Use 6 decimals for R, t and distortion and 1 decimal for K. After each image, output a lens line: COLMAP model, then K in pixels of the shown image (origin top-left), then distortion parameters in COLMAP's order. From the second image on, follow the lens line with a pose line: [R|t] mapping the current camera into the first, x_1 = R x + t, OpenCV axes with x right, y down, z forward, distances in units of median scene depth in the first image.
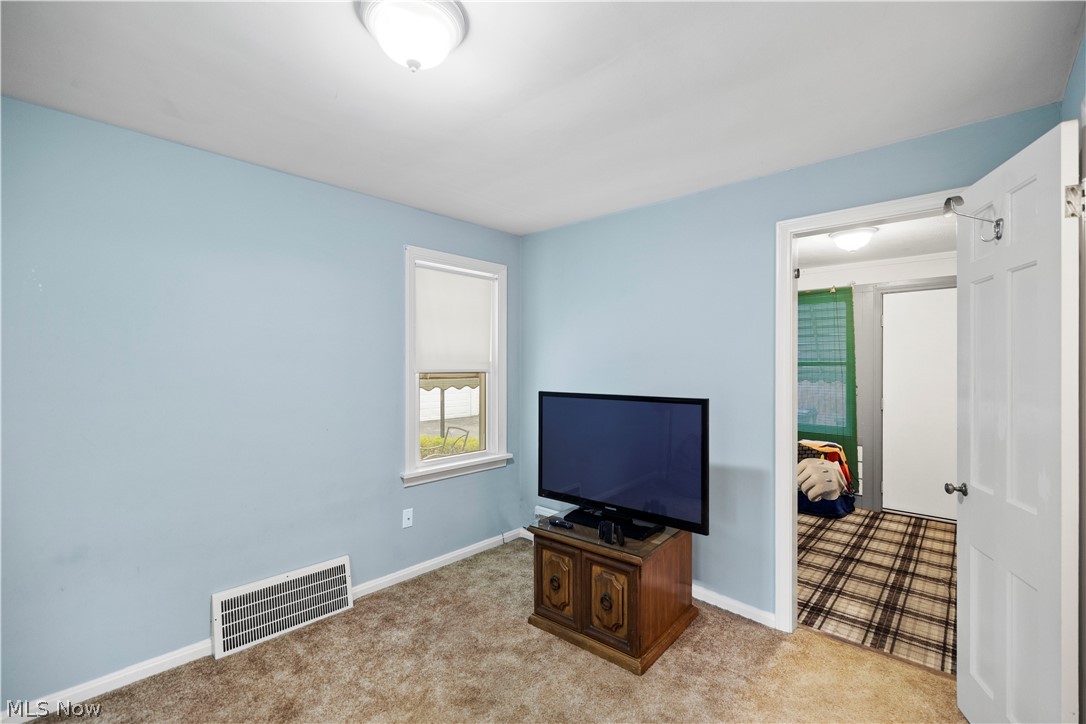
lens RADIAL K [[476.9, 0, 543.0], [0, 476.9, 362.0], [0, 0, 1]] dist [0.000275, 0.000174]
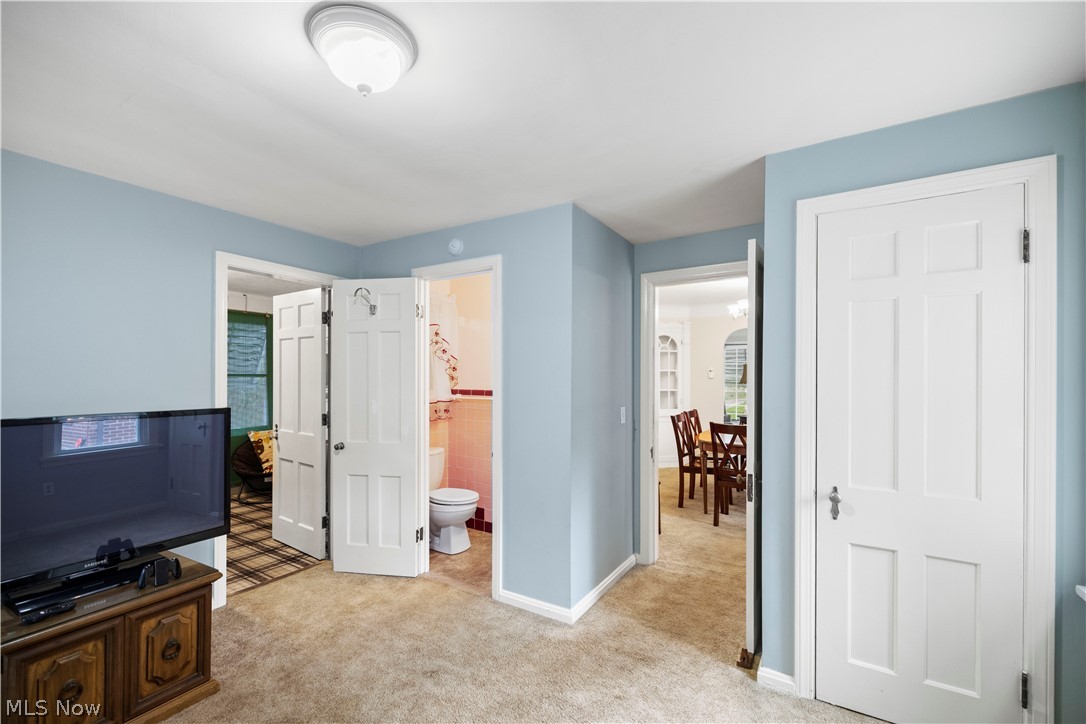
lens RADIAL K [[465.5, 0, 539.6], [0, 465.5, 358.2], [0, 0, 1]] dist [-0.048581, 0.017175]
pose [[-0.181111, 0.037077, 0.982763, -0.788772], [-0.006725, 0.999219, -0.038937, 0.000947], [-0.983440, -0.013661, -0.180721, 0.480660]]
